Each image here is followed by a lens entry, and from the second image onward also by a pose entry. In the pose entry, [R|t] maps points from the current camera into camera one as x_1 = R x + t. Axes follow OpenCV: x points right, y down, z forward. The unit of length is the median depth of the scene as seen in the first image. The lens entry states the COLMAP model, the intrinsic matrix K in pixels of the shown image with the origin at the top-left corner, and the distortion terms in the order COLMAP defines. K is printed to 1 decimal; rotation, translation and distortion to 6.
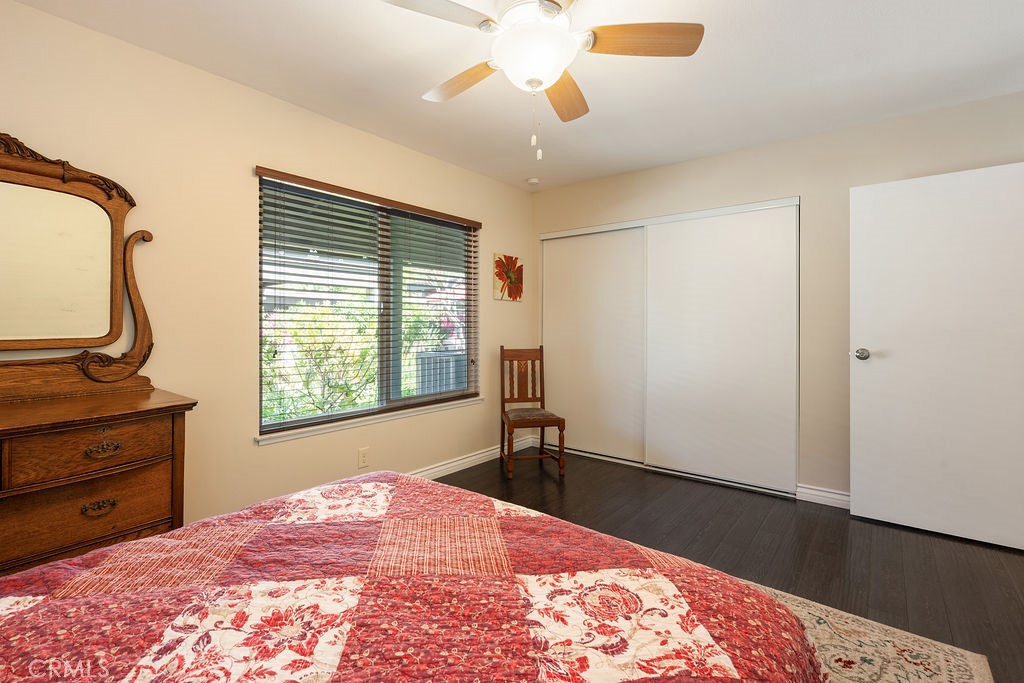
lens RADIAL K [[465.9, 0, 515.5], [0, 465.9, 316.6], [0, 0, 1]] dist [-0.001313, -0.000508]
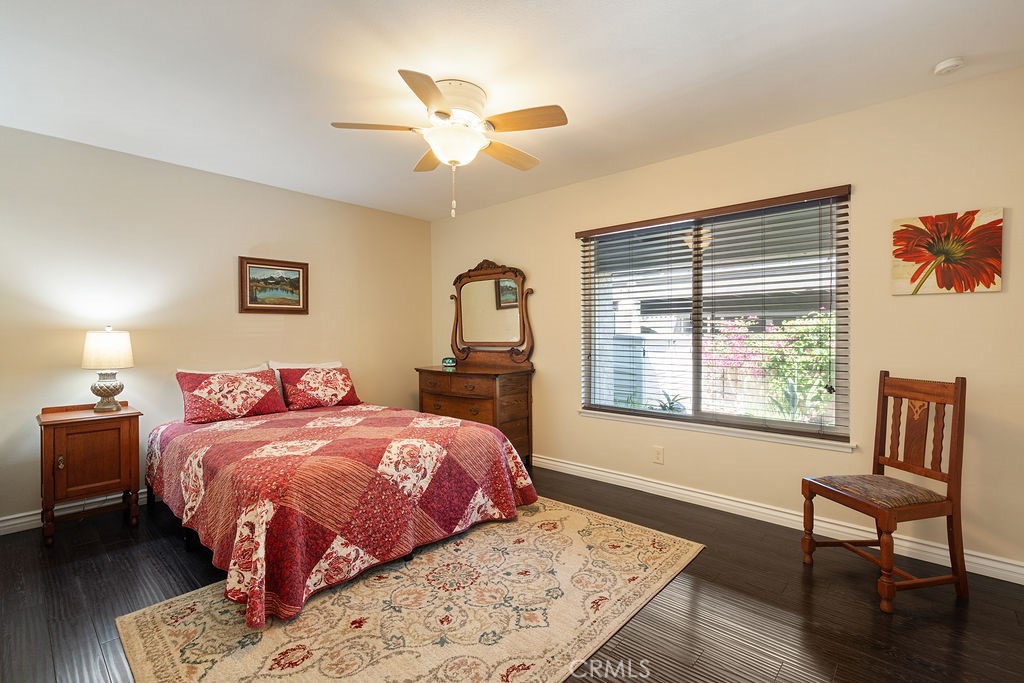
lens RADIAL K [[465.9, 0, 512.6], [0, 465.9, 343.1], [0, 0, 1]] dist [-0.001313, -0.000508]
pose [[-0.068977, 0.018483, -0.997447, 0.617585], [0.018370, 0.999682, 0.017254, 0.005959], [0.997449, -0.017133, -0.069294, 0.552734]]
